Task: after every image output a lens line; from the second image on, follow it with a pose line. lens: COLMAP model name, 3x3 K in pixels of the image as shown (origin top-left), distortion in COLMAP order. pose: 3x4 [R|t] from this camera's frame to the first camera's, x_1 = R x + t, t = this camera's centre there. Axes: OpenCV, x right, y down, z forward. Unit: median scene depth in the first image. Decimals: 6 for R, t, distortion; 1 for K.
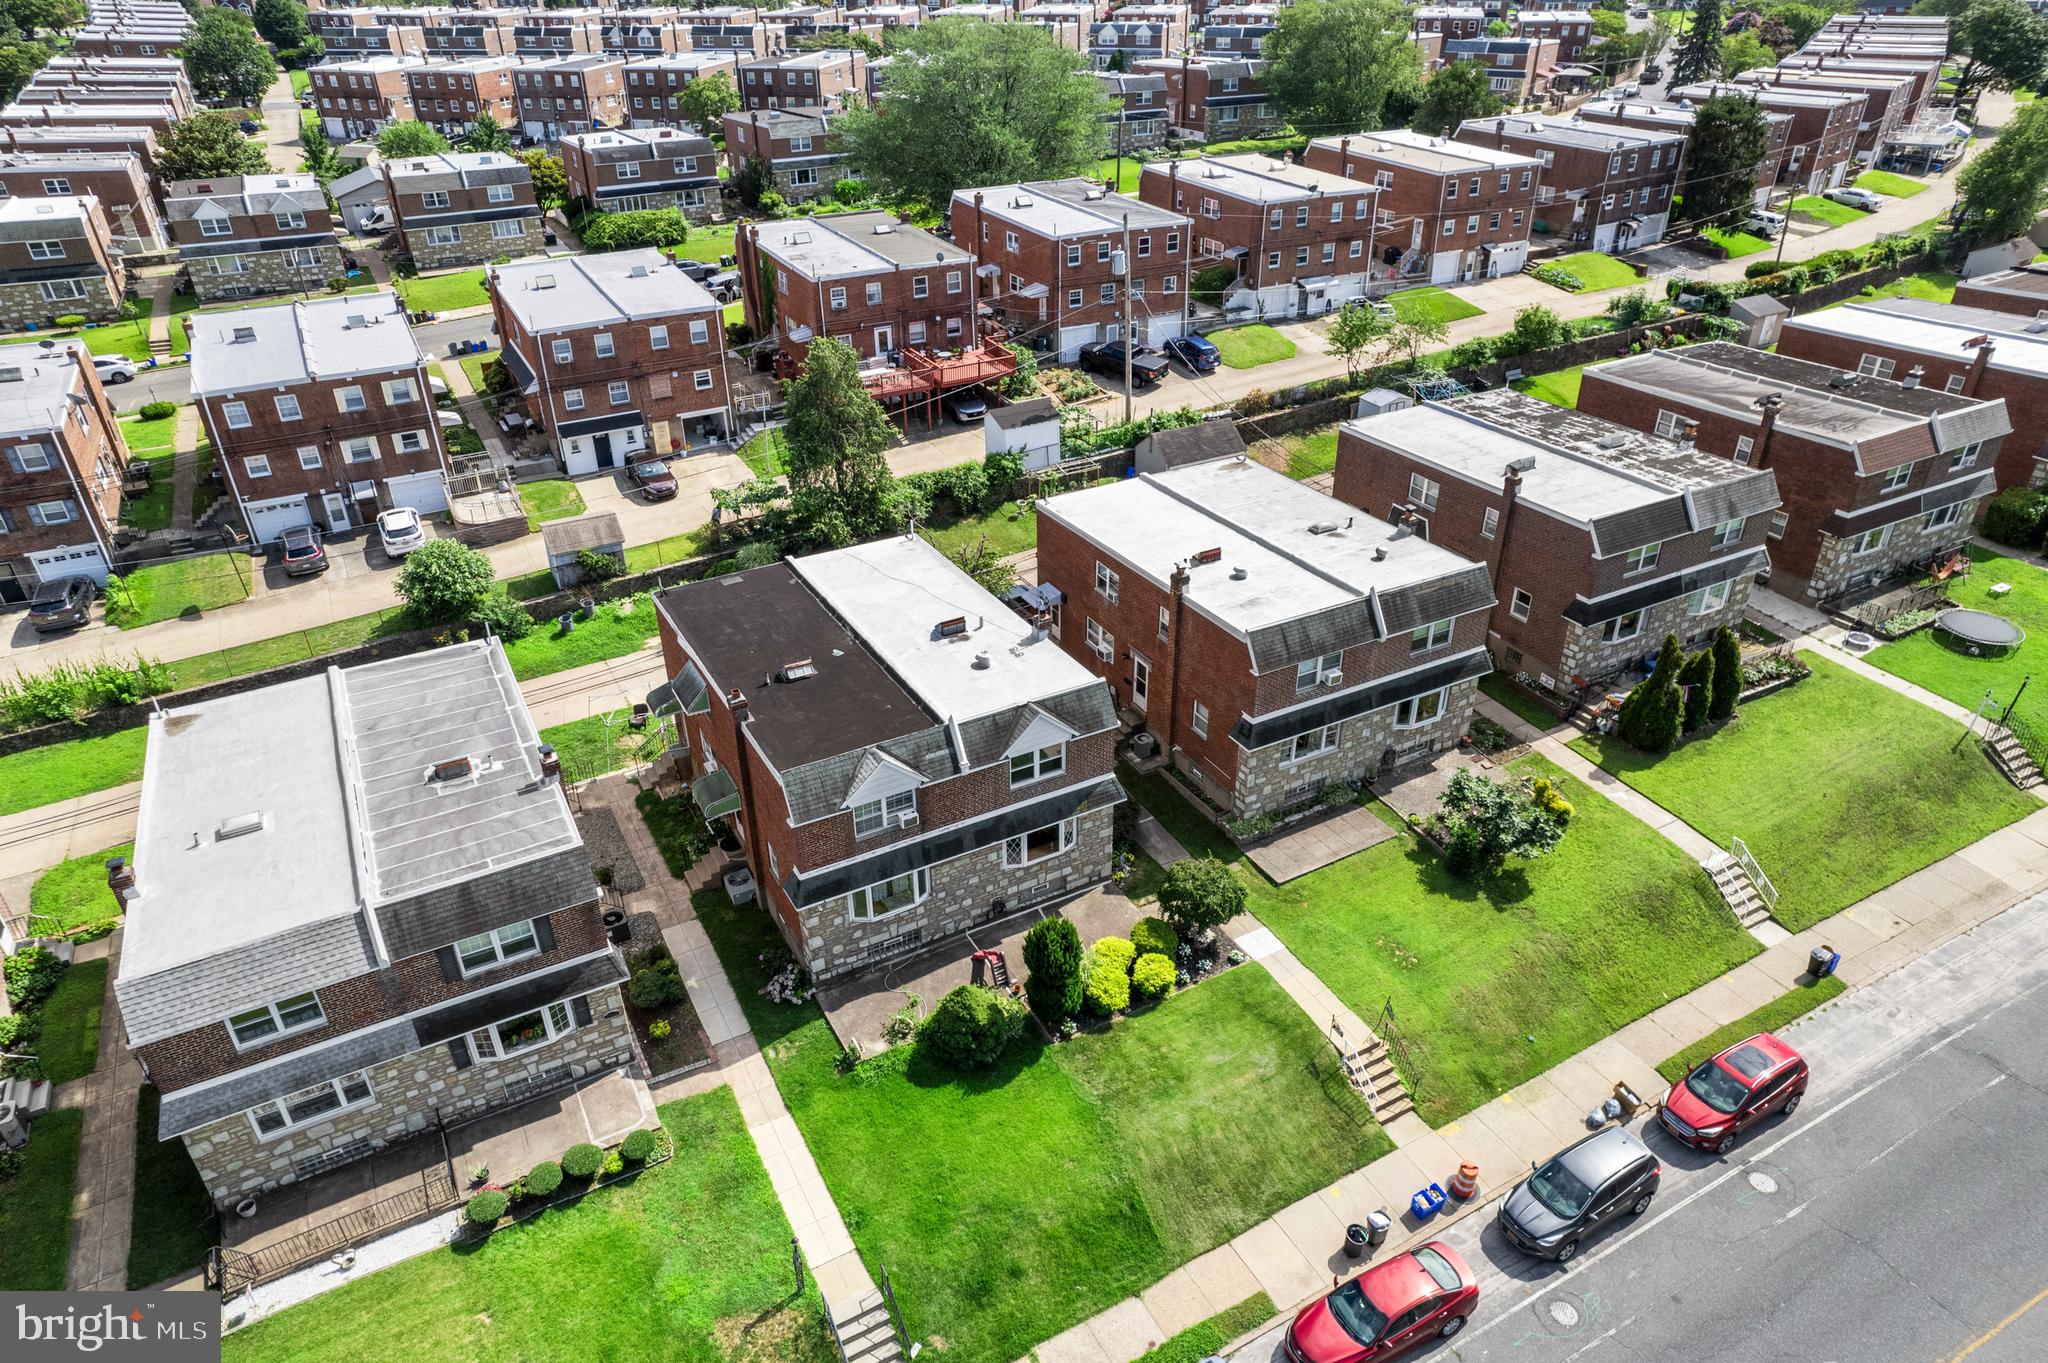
lens RADIAL K [[1303.3, 0, 1024.0], [0, 1303.3, 681.5], [0, 0, 1]] dist [-0.056329, 0.071478]
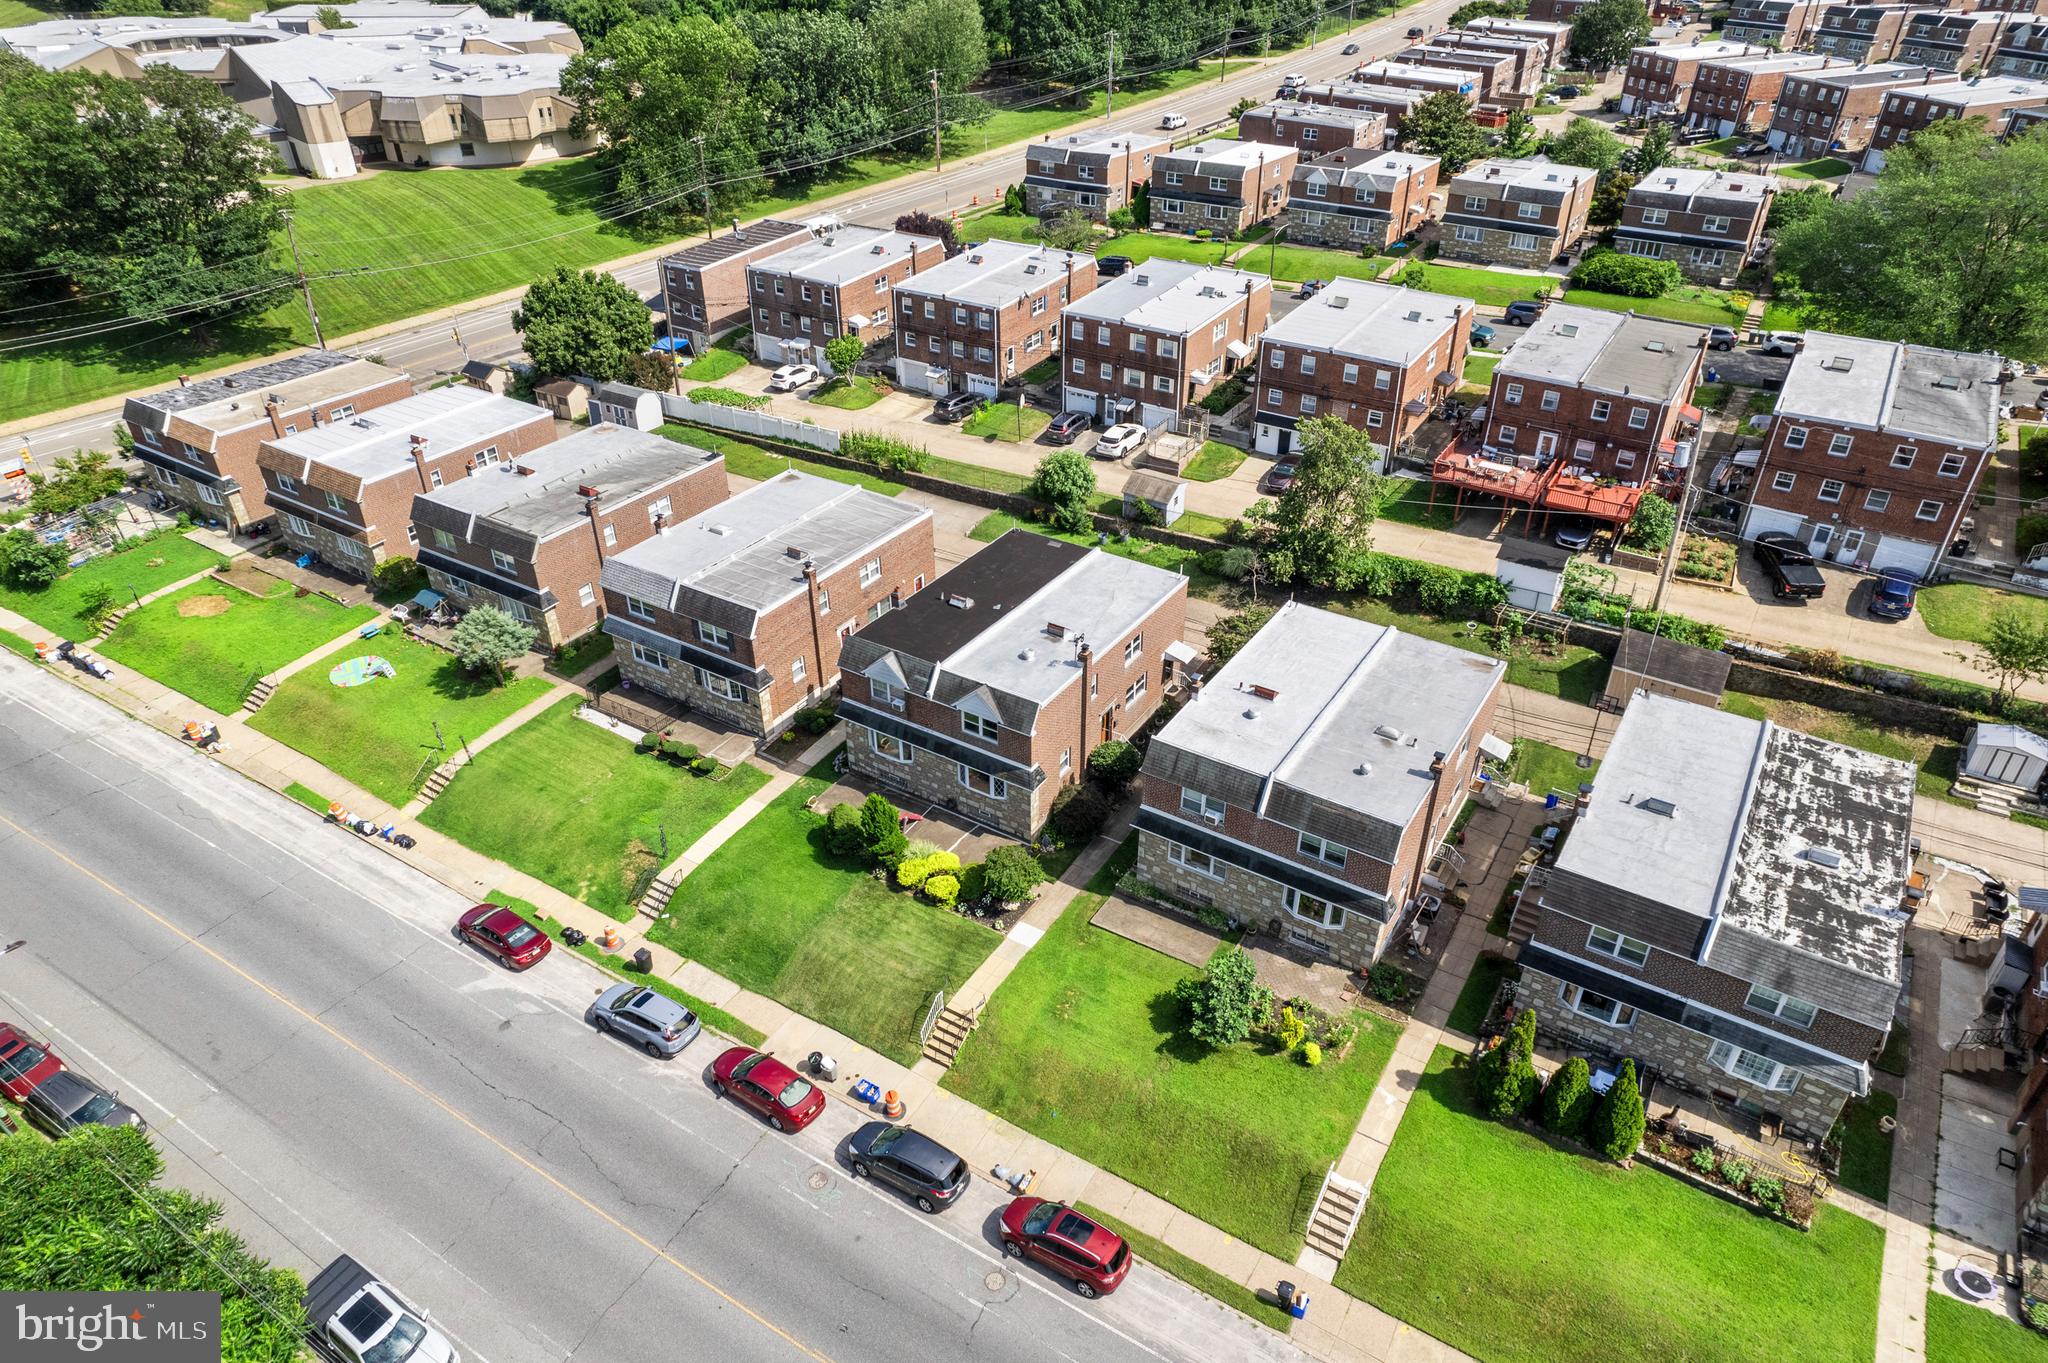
lens RADIAL K [[1303.3, 0, 1024.0], [0, 1303.3, 681.5], [0, 0, 1]] dist [-0.056329, 0.071478]
pose [[0.485933, 0.486688, -0.725950, 0.946922], [-0.441008, 0.853654, 0.277104, -0.358533], [0.754573, 0.185496, 0.629452, 0.106786]]
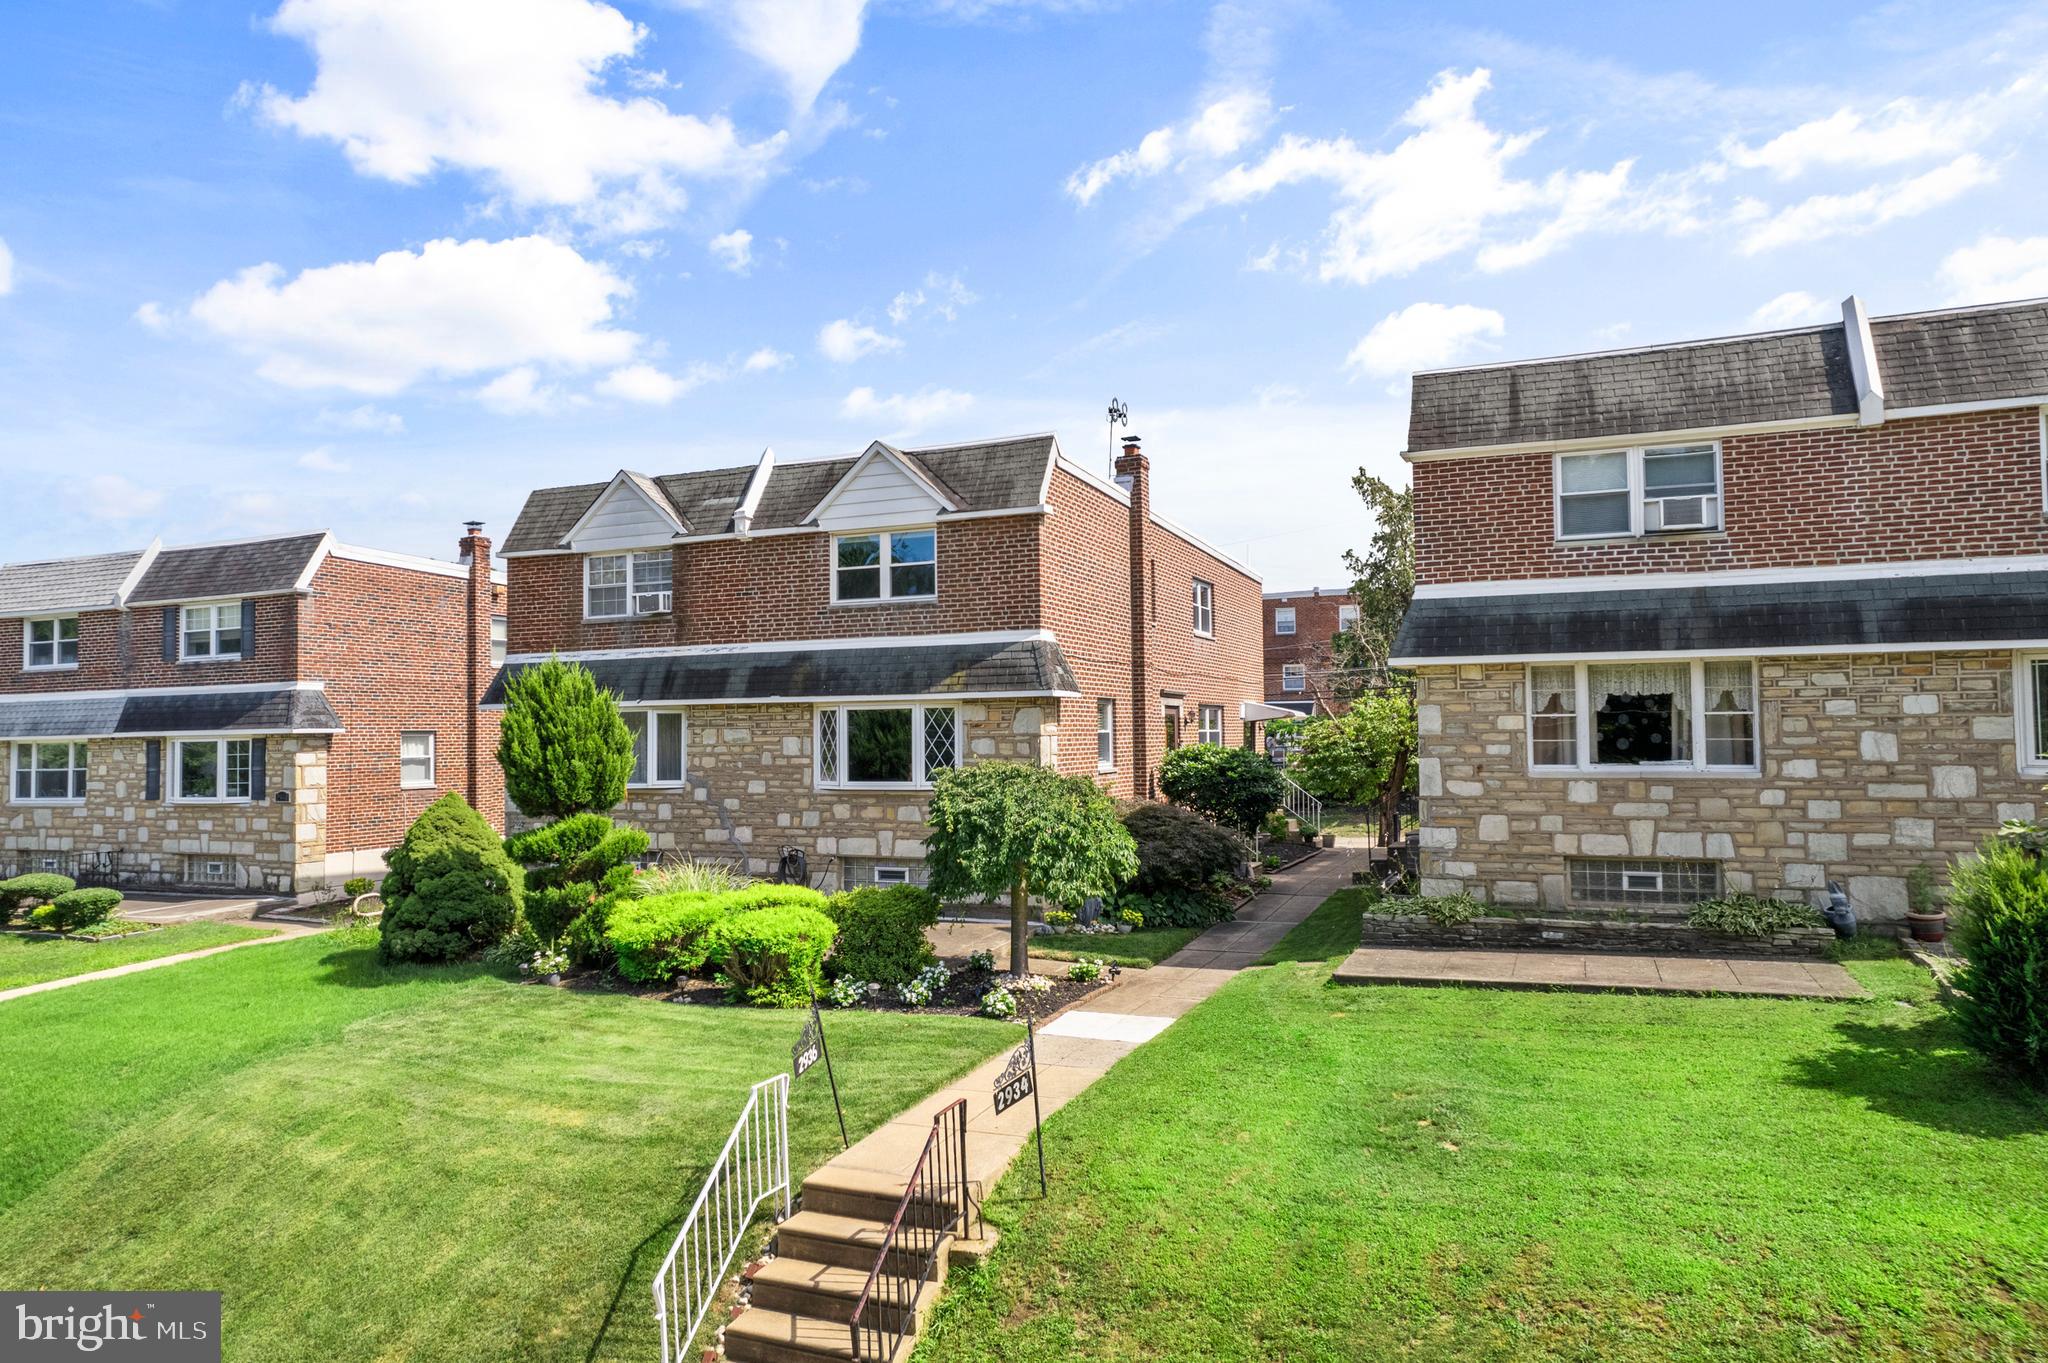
lens RADIAL K [[1303.3, 0, 1024.0], [0, 1303.3, 681.5], [0, 0, 1]] dist [-0.056329, 0.071478]
pose [[0.619231, -0.028447, -0.784694, 0.403902], [-0.392548, 0.854283, -0.340744, 0.230912], [0.680044, 0.519029, 0.517831, 0.710439]]
